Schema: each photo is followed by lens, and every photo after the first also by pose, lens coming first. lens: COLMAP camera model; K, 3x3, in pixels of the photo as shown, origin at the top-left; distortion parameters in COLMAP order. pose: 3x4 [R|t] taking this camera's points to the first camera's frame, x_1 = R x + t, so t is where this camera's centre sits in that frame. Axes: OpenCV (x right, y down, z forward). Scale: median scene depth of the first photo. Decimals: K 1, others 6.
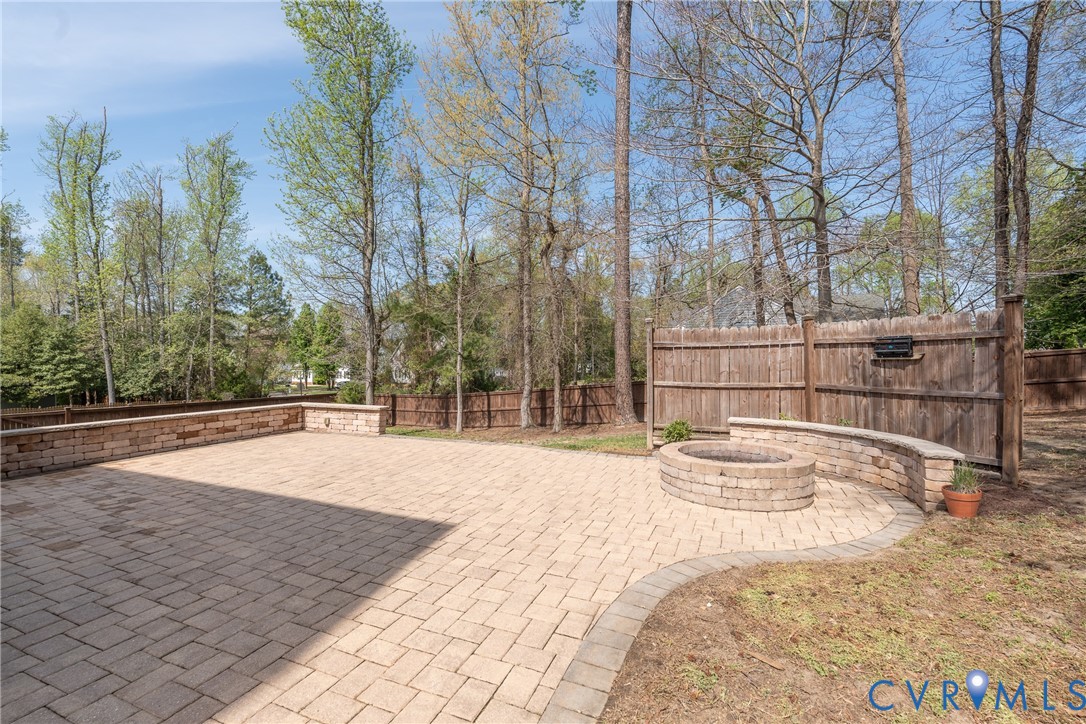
lens RADIAL K [[474.4, 0, 542.4], [0, 474.4, 364.7], [0, 0, 1]] dist [-0.002187, -0.000610]
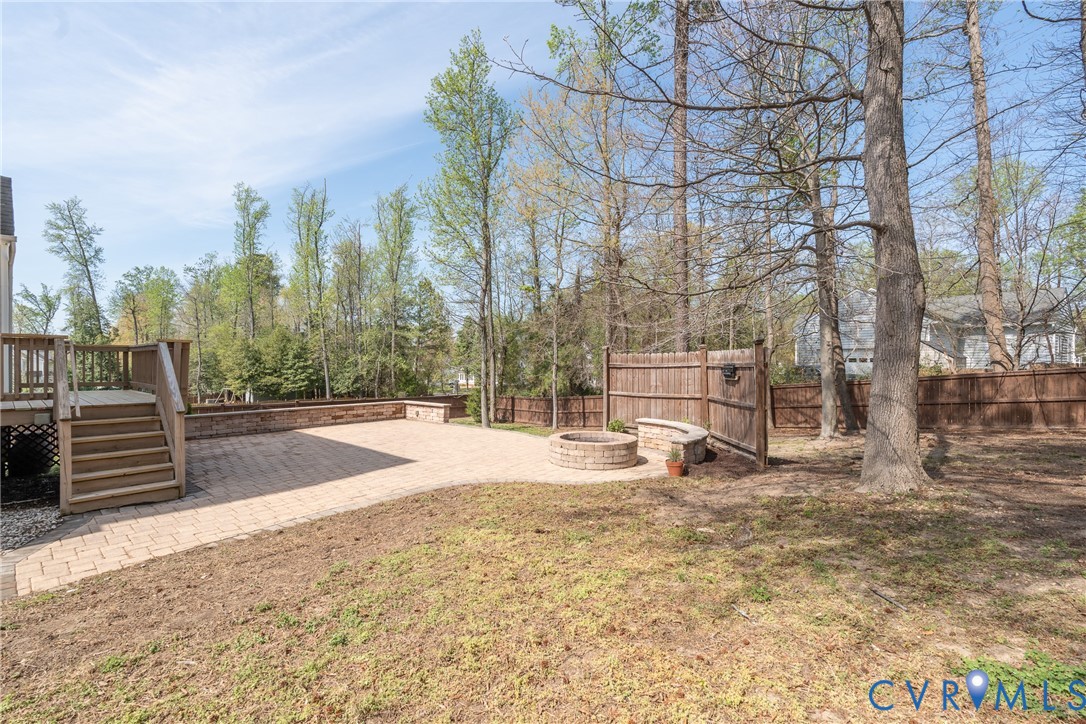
lens RADIAL K [[474.4, 0, 541.1], [0, 474.4, 365.2], [0, 0, 1]] dist [-0.002187, -0.000610]
pose [[0.945672, 0.000143, -0.325123, 0.145819], [-0.001966, 0.999984, -0.005278, -0.010072], [0.325117, 0.005630, 0.945657, -0.113053]]
